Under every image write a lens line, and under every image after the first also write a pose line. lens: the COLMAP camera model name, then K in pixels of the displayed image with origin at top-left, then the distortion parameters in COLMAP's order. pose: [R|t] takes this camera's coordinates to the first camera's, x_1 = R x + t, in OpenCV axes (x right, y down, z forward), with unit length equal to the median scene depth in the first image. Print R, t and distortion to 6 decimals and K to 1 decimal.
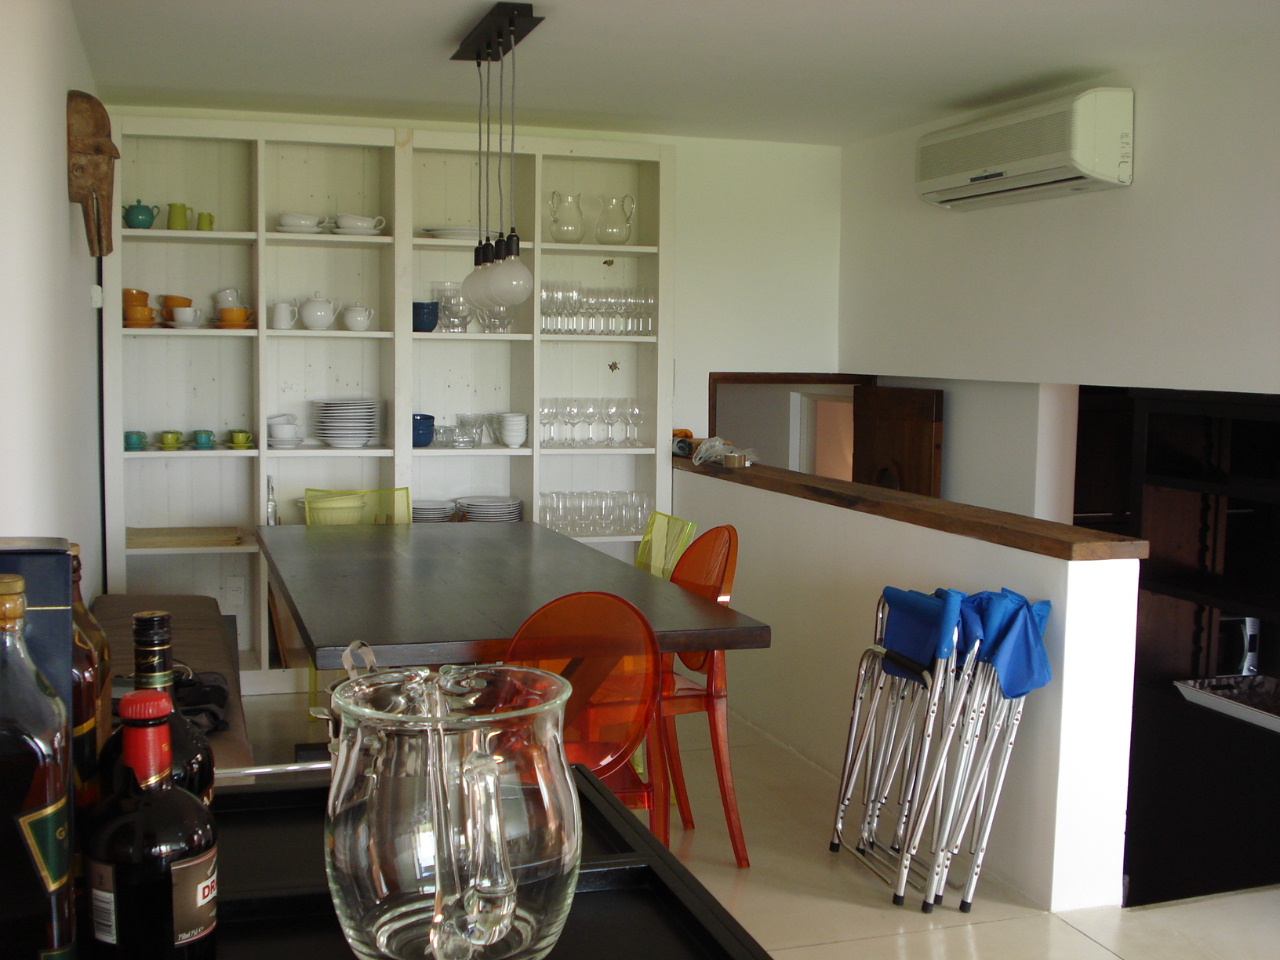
lens RADIAL K [[1457.7, 0, 640.0], [0, 1457.7, 480.0], [0, 0, 1]] dist [-0.079558, -0.068848]
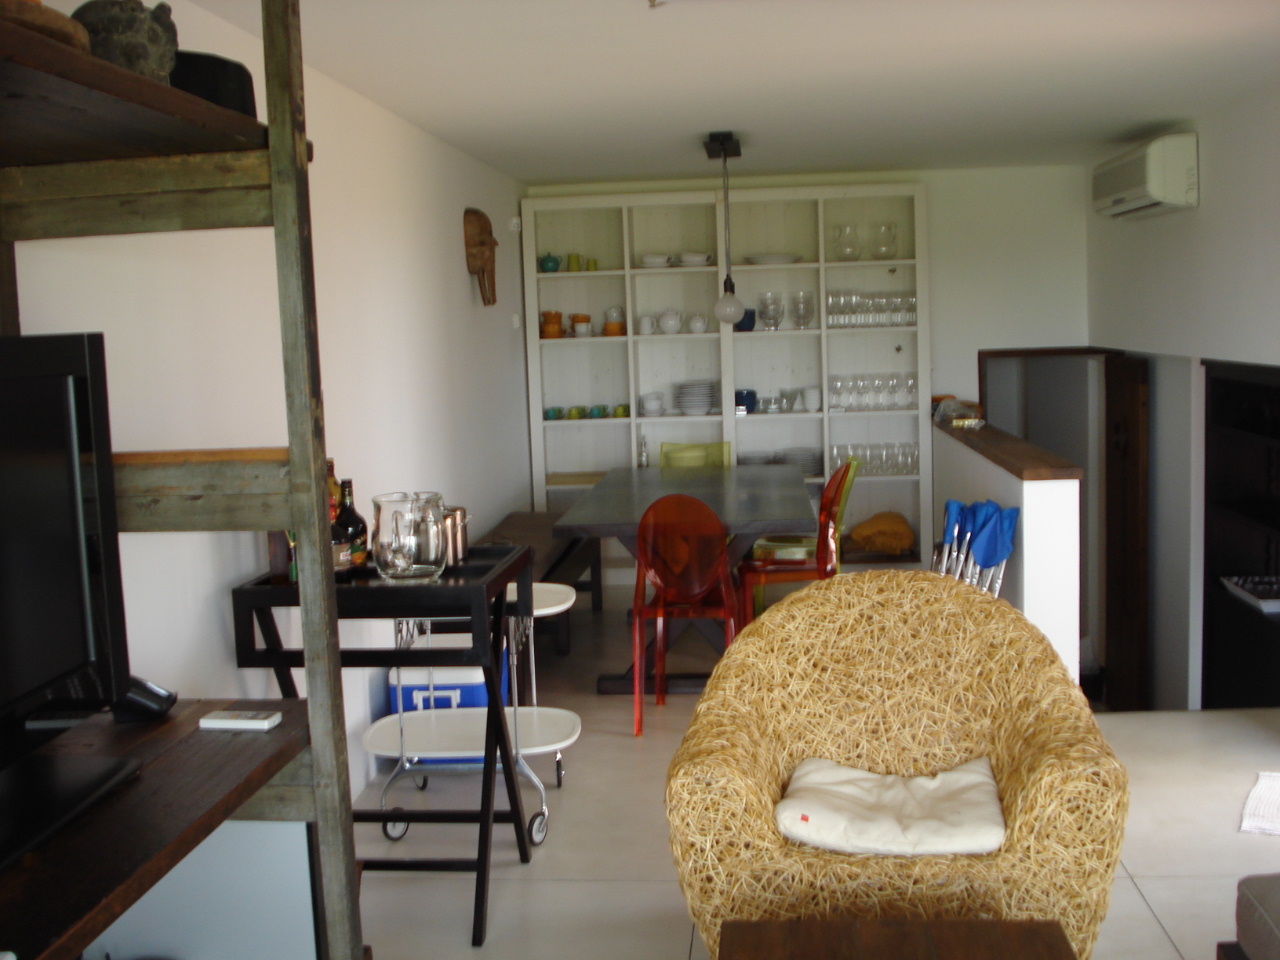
lens RADIAL K [[1457.7, 0, 640.0], [0, 1457.7, 480.0], [0, 0, 1]] dist [-0.079558, -0.068848]
pose [[0.921576, -0.005353, -0.388160, 0.311652], [0.015945, 0.999583, 0.024070, 0.006353], [0.387869, -0.028371, 0.921278, -0.351343]]
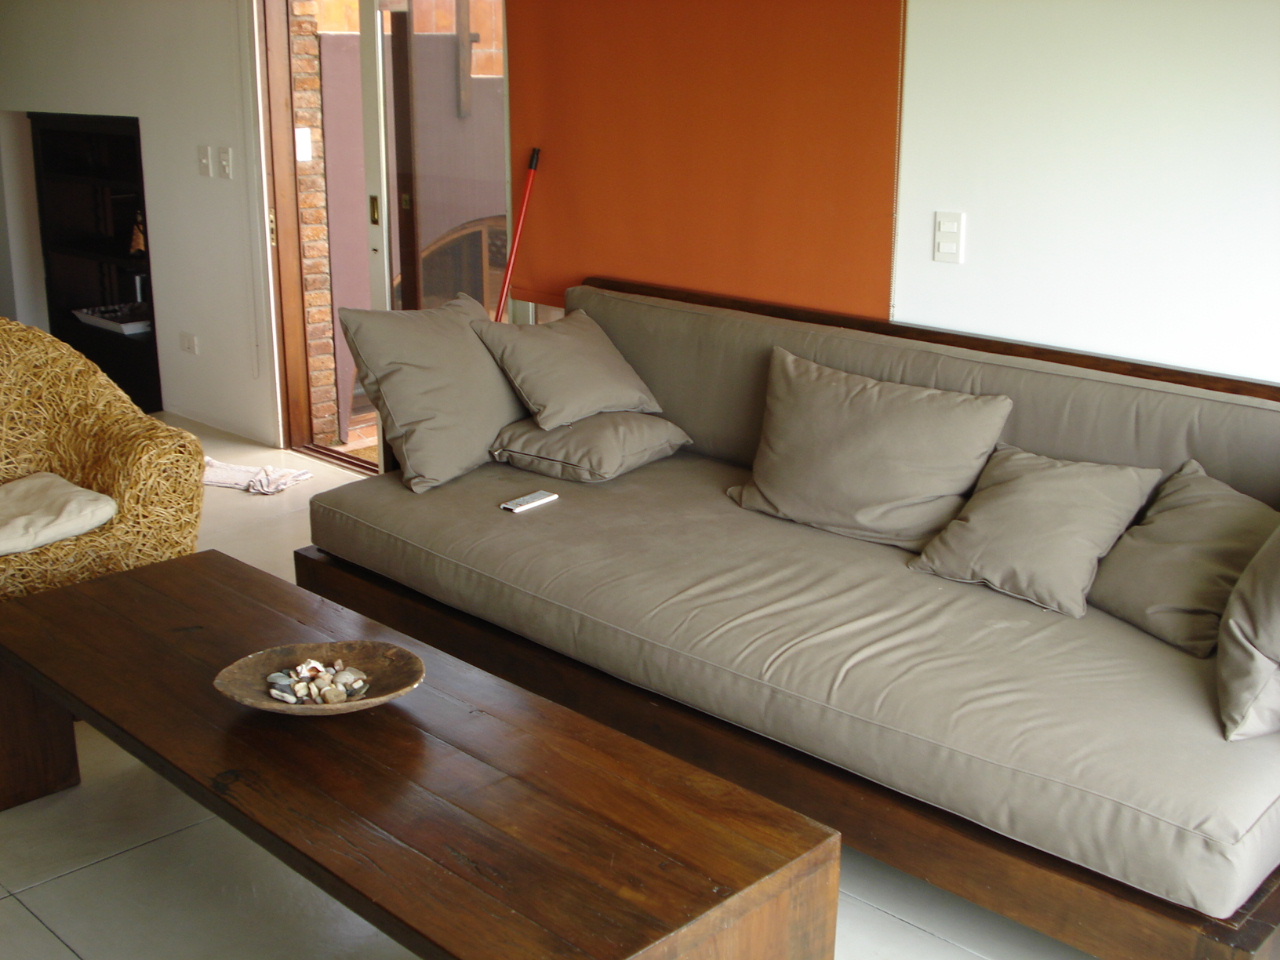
lens RADIAL K [[1457.7, 0, 640.0], [0, 1457.7, 480.0], [0, 0, 1]] dist [-0.079558, -0.068848]
pose [[0.881948, -0.144400, 0.448683, 0.156698], [0.046480, 0.973921, 0.222074, 0.005955], [-0.469049, -0.175003, 0.865660, -0.476054]]
